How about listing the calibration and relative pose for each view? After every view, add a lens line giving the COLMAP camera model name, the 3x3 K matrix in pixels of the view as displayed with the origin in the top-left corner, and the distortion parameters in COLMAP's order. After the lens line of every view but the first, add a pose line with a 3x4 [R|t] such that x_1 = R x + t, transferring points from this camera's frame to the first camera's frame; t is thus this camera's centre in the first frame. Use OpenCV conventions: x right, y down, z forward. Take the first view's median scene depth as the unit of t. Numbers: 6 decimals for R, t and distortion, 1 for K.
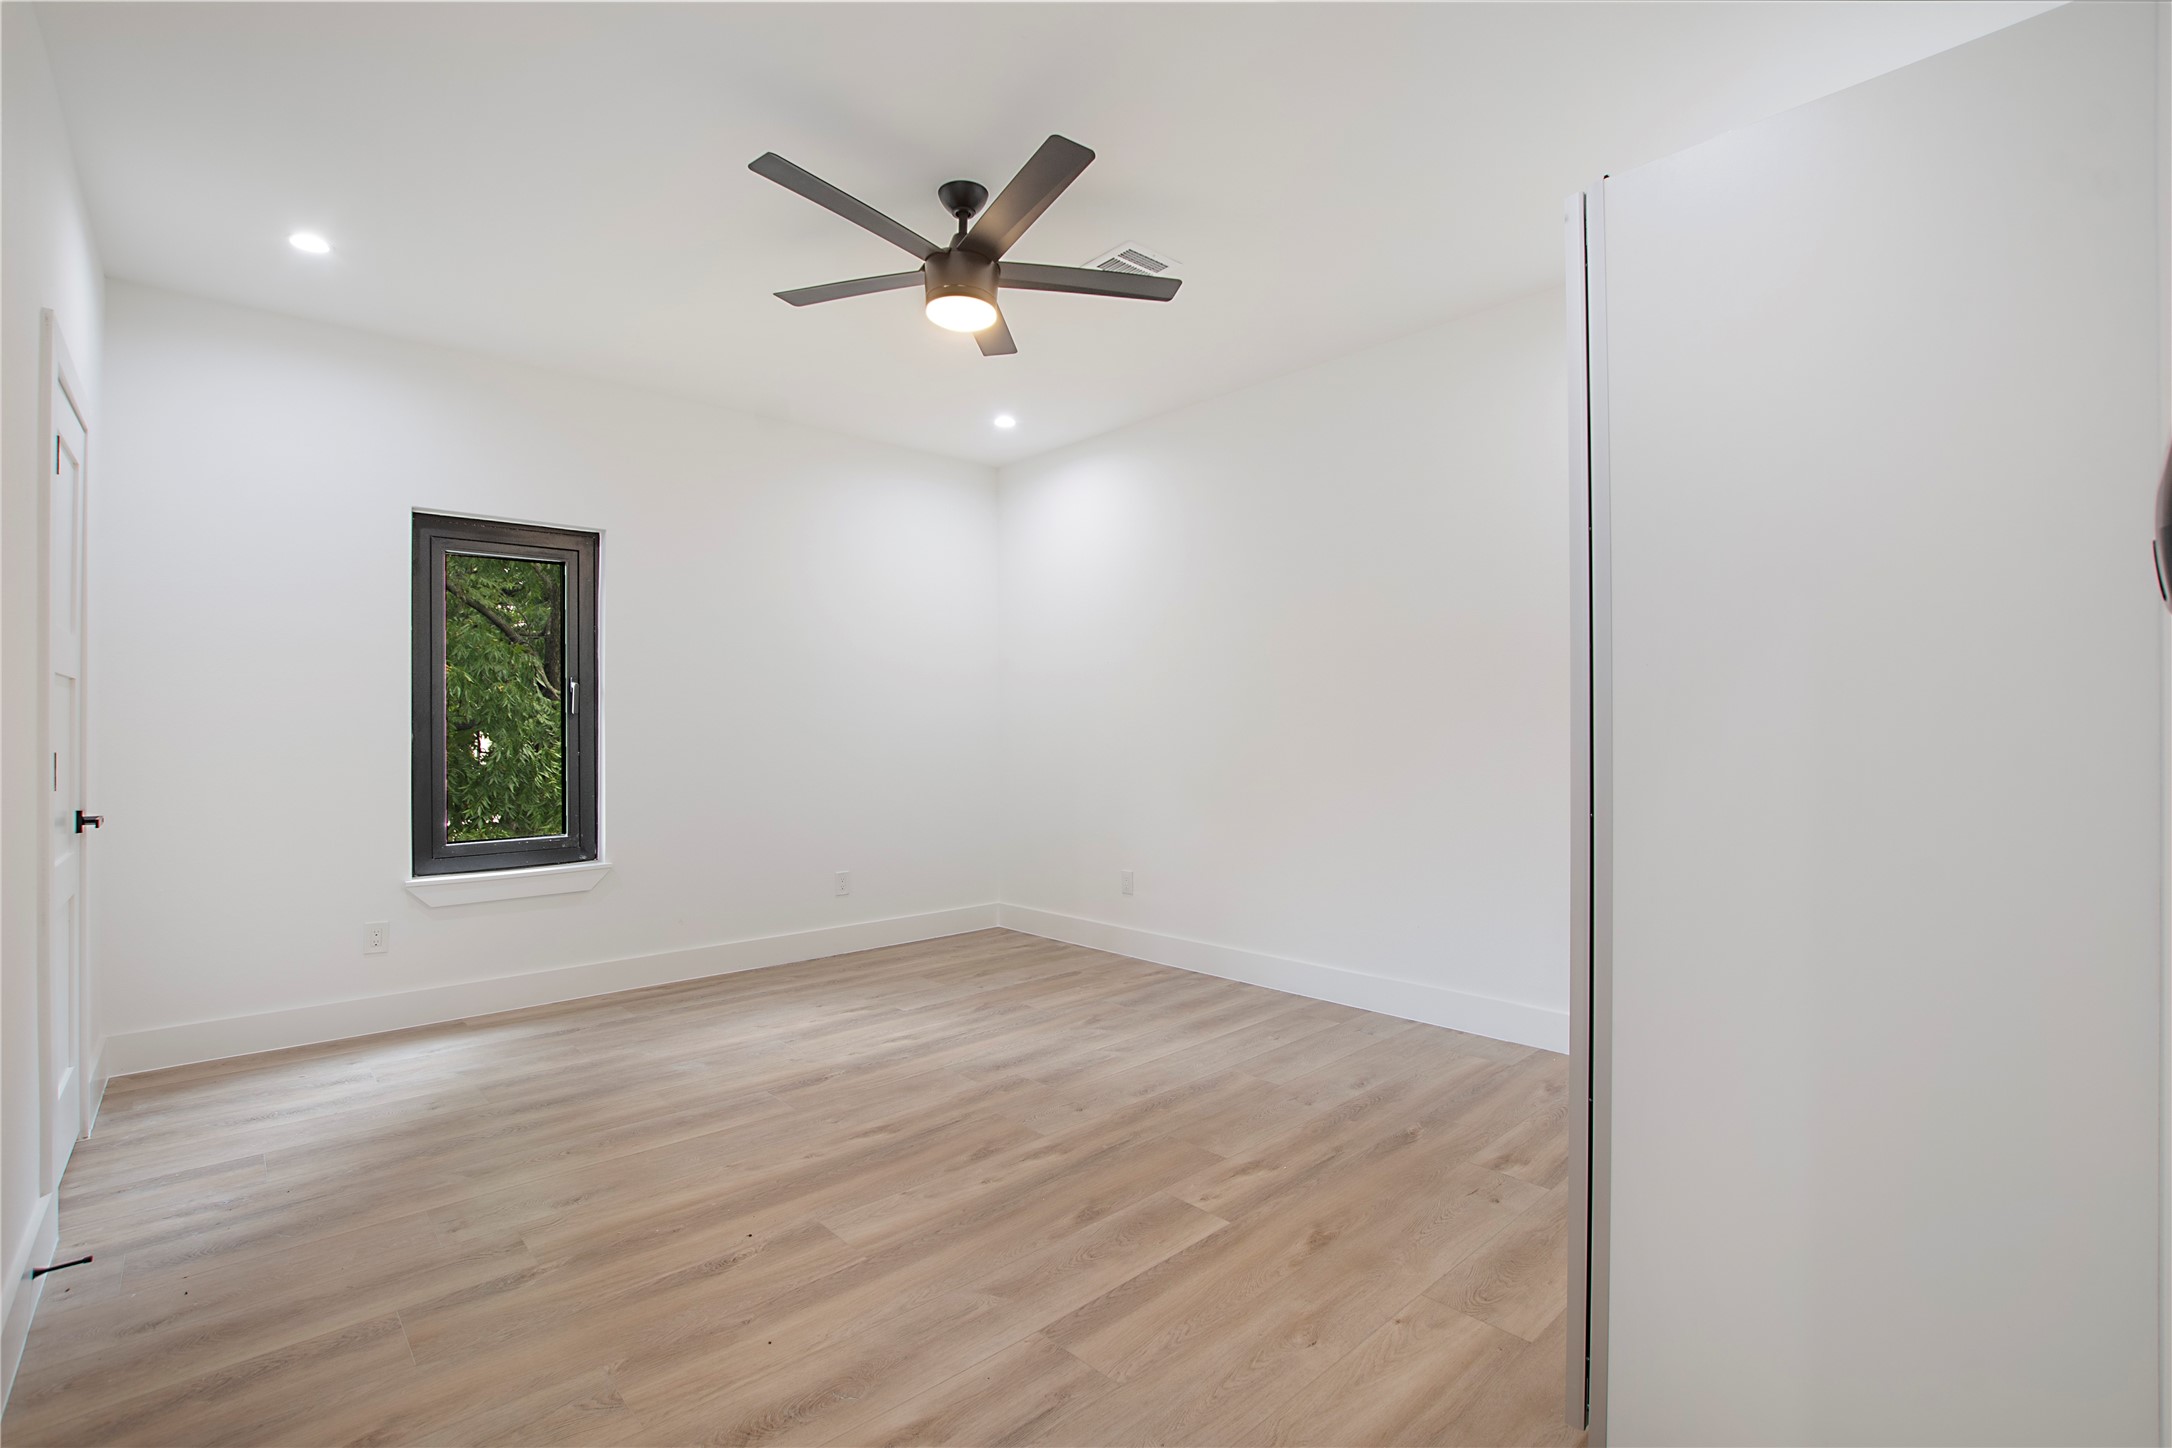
lens RADIAL K [[962.8, 0, 1059.3], [0, 962.8, 717.4], [0, 0, 1]] dist [-0.024428, 0.000134]
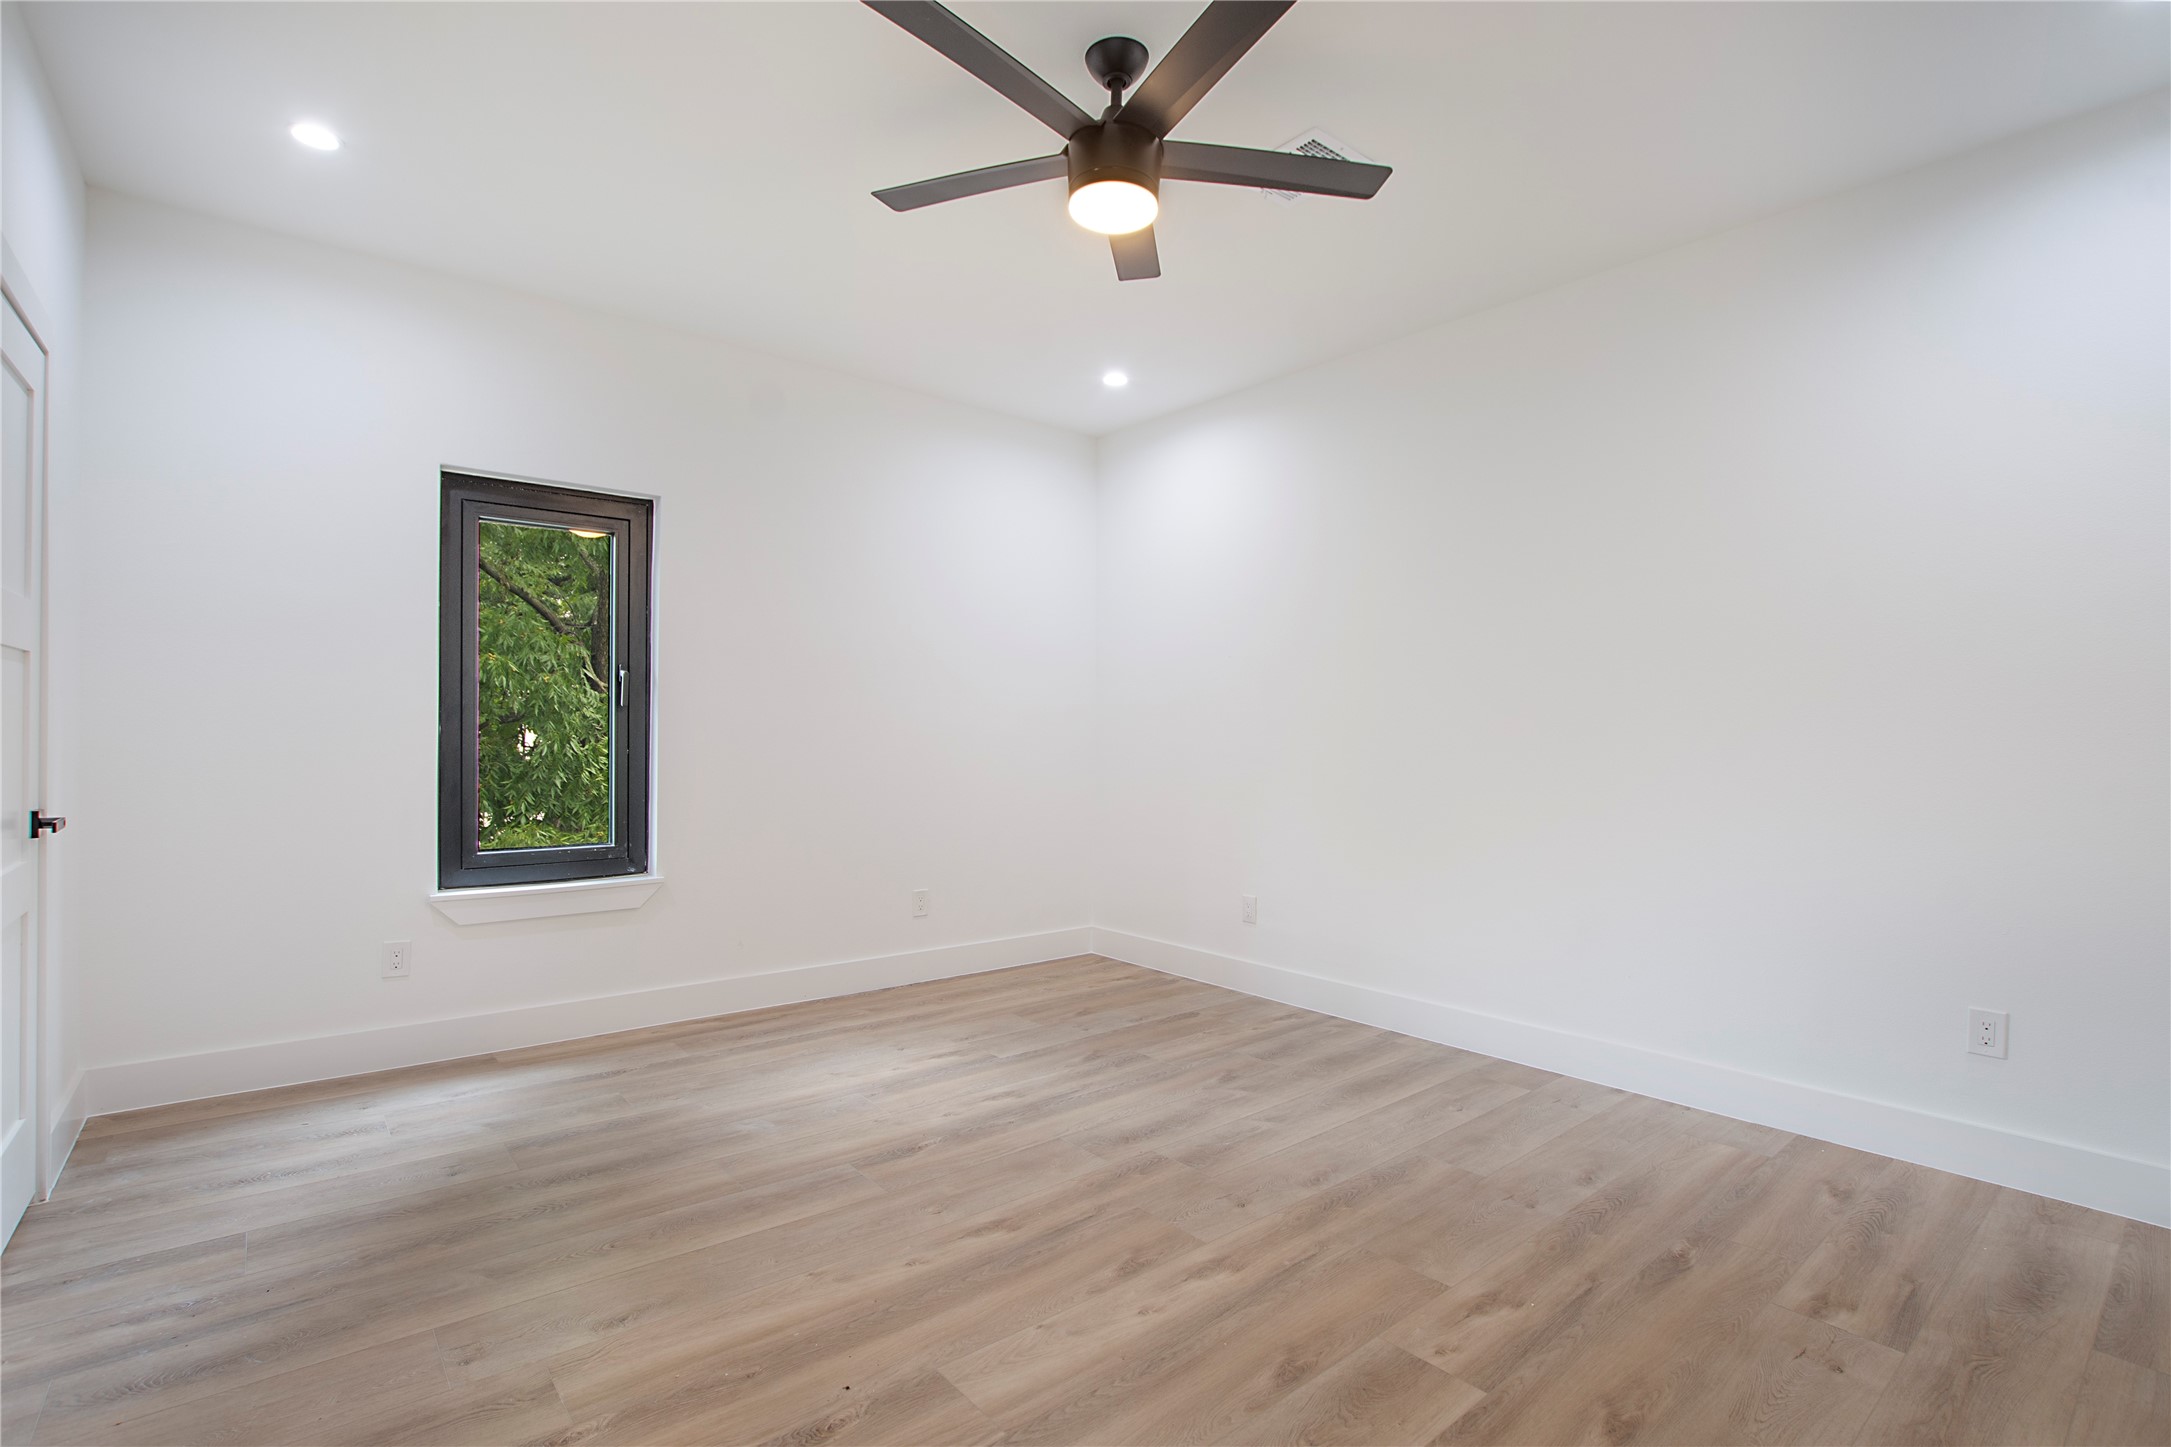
lens RADIAL K [[966.6, 0, 1085.2], [0, 966.6, 734.6], [0, 0, 1]] dist [-0.034997, 0.006462]
pose [[0.999684, 0.016675, -0.018819, -0.093679], [-0.016379, 0.999741, 0.015800, 0.002559], [0.019078, -0.015486, 0.999698, 0.182535]]
